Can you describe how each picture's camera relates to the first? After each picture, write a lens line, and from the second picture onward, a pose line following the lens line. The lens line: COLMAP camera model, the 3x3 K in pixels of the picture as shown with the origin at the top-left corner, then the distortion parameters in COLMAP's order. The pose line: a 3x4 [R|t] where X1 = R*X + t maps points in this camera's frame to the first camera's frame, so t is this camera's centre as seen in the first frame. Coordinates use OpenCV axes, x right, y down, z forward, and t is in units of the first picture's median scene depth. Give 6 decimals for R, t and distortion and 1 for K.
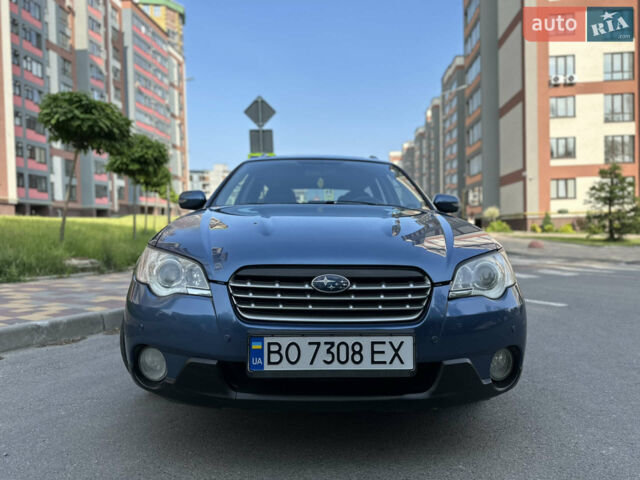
lens RADIAL K [[454.3, 0, 320.0], [0, 454.3, 240.0], [0, 0, 1]] dist [-0.000403, -0.013723]
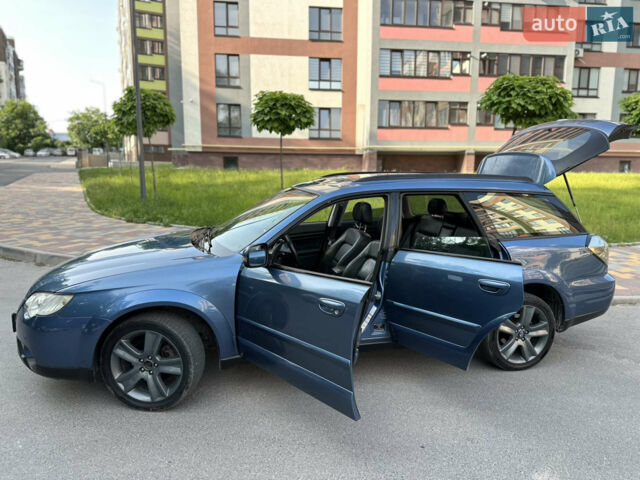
lens RADIAL K [[454.3, 0, 320.0], [0, 454.3, 240.0], [0, 0, 1]] dist [-0.000403, -0.013723]
pose [[0.248875, 0.133100, -0.959347, 0.092235], [-0.022329, 0.991038, 0.131704, -0.016699], [0.968278, -0.011357, 0.249616, 0.067717]]
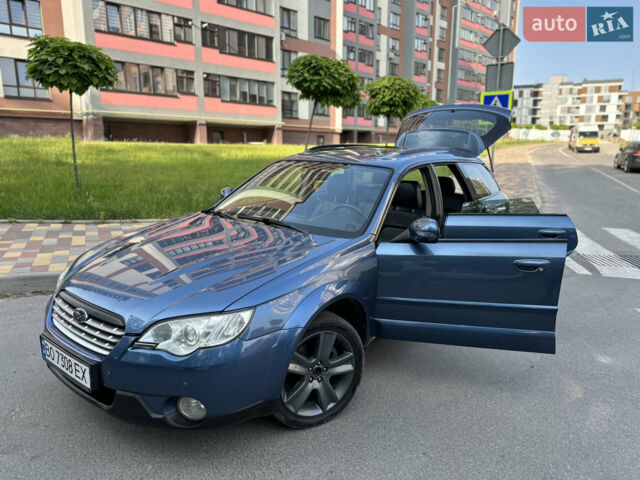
lens RADIAL K [[454.3, 0, 320.0], [0, 454.3, 240.0], [0, 0, 1]] dist [-0.000403, -0.013723]
pose [[0.779438, 0.131385, -0.612548, 0.054956], [-0.025022, 0.983510, 0.179112, -0.015601], [0.625980, -0.124279, 0.769872, 0.014494]]
